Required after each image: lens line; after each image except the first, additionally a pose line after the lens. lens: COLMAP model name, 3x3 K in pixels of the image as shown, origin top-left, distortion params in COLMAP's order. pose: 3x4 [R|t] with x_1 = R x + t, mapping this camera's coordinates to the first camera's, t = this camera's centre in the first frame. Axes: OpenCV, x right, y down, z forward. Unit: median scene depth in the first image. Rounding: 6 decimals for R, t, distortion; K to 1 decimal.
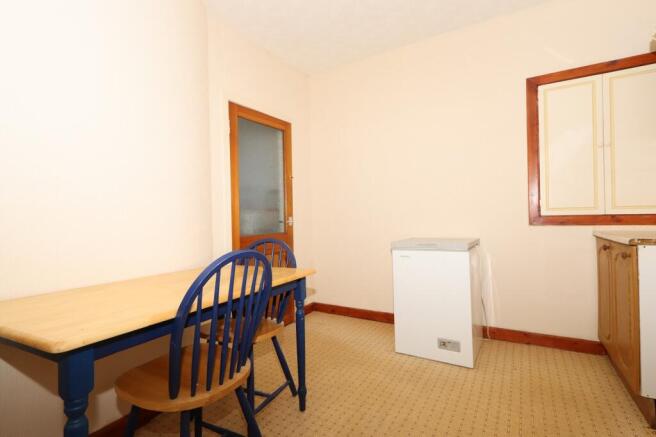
lens RADIAL K [[311.4, 0, 327.7], [0, 311.4, 217.2], [0, 0, 1]] dist [-0.002091, -0.001939]
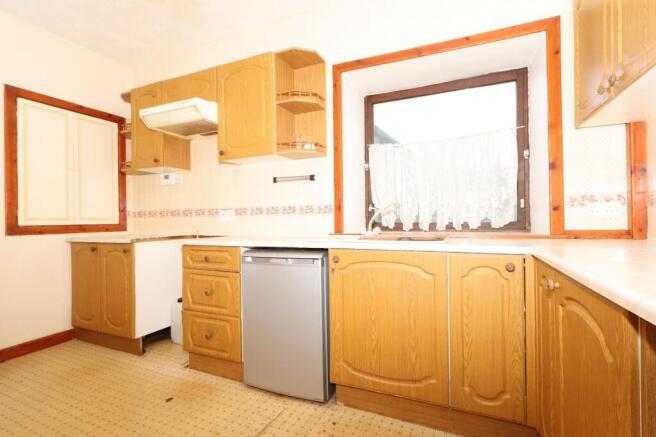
lens RADIAL K [[311.4, 0, 328.6], [0, 311.4, 219.7], [0, 0, 1]] dist [-0.002091, -0.001939]
pose [[-0.134689, 0.020152, 0.990683, -0.480005], [0.017233, 0.999690, -0.017992, 0.011210], [-0.990738, 0.014649, -0.134994, 0.155412]]
